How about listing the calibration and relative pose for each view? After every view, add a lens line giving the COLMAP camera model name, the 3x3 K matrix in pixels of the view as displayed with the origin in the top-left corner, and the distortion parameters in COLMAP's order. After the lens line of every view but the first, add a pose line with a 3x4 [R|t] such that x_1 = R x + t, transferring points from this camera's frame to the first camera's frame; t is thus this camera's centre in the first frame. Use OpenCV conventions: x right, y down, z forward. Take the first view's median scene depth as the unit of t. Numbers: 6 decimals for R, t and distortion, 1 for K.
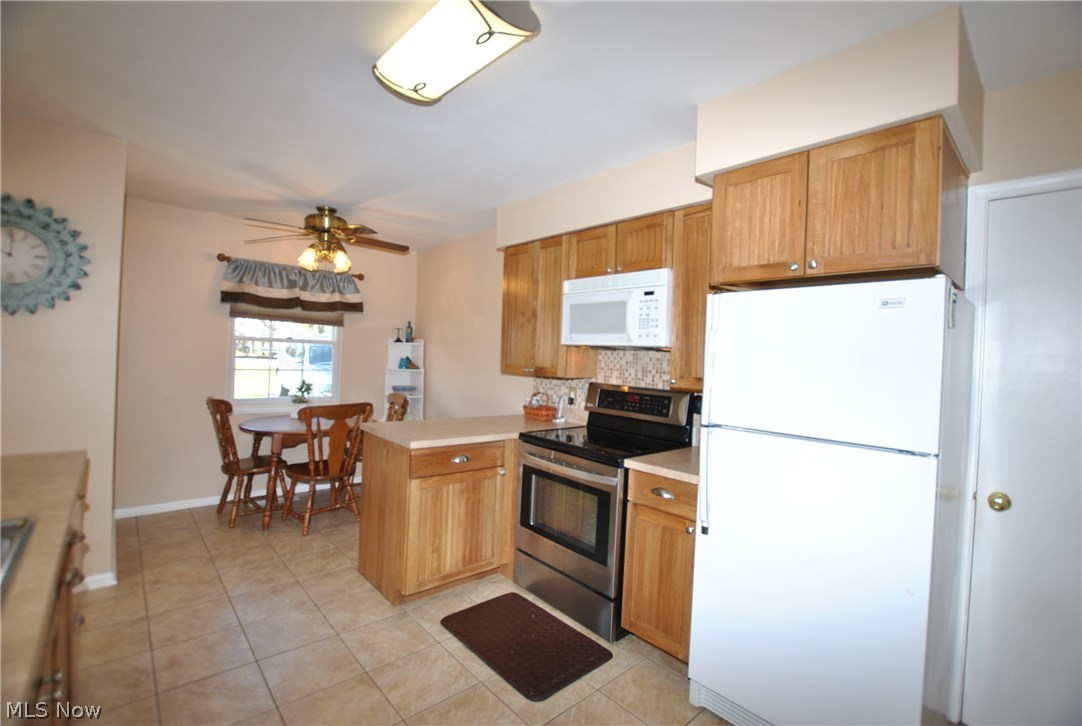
lens RADIAL K [[478.3, 0, 550.1], [0, 478.3, 357.0], [0, 0, 1]] dist [-0.025253, 0.000156]
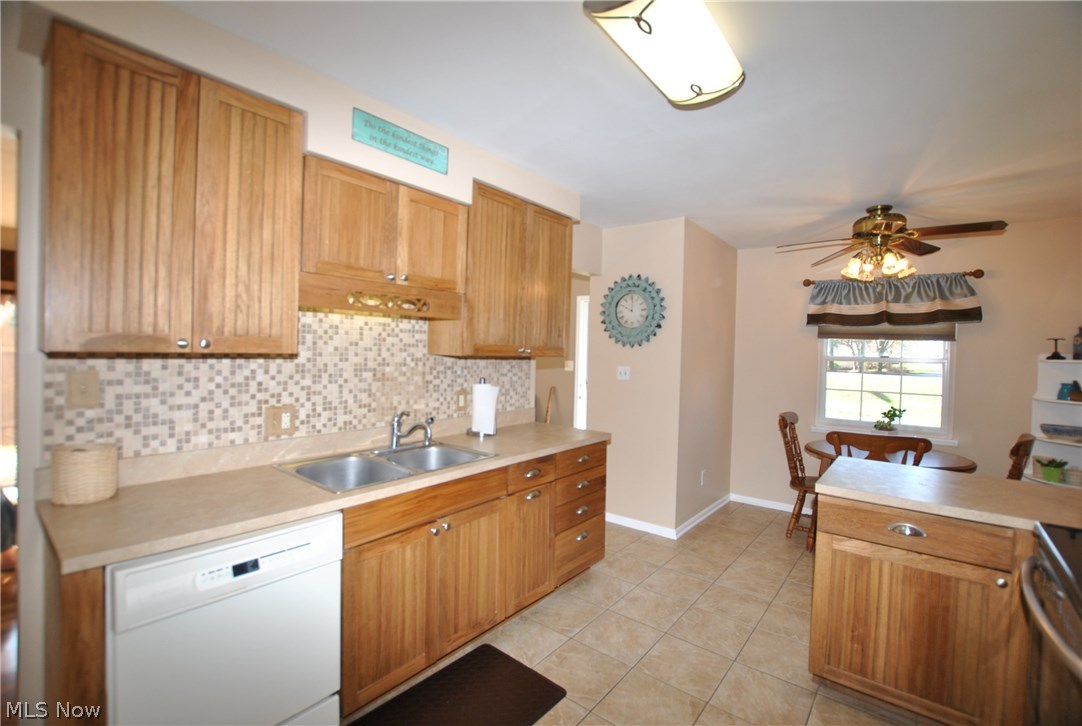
lens RADIAL K [[478.3, 0, 550.1], [0, 478.3, 357.0], [0, 0, 1]] dist [-0.025253, 0.000156]
pose [[0.157066, -0.025560, -0.987257, 0.344636], [-0.019993, 0.999378, -0.029054, -0.001426], [0.987386, 0.024301, 0.156457, 0.339465]]
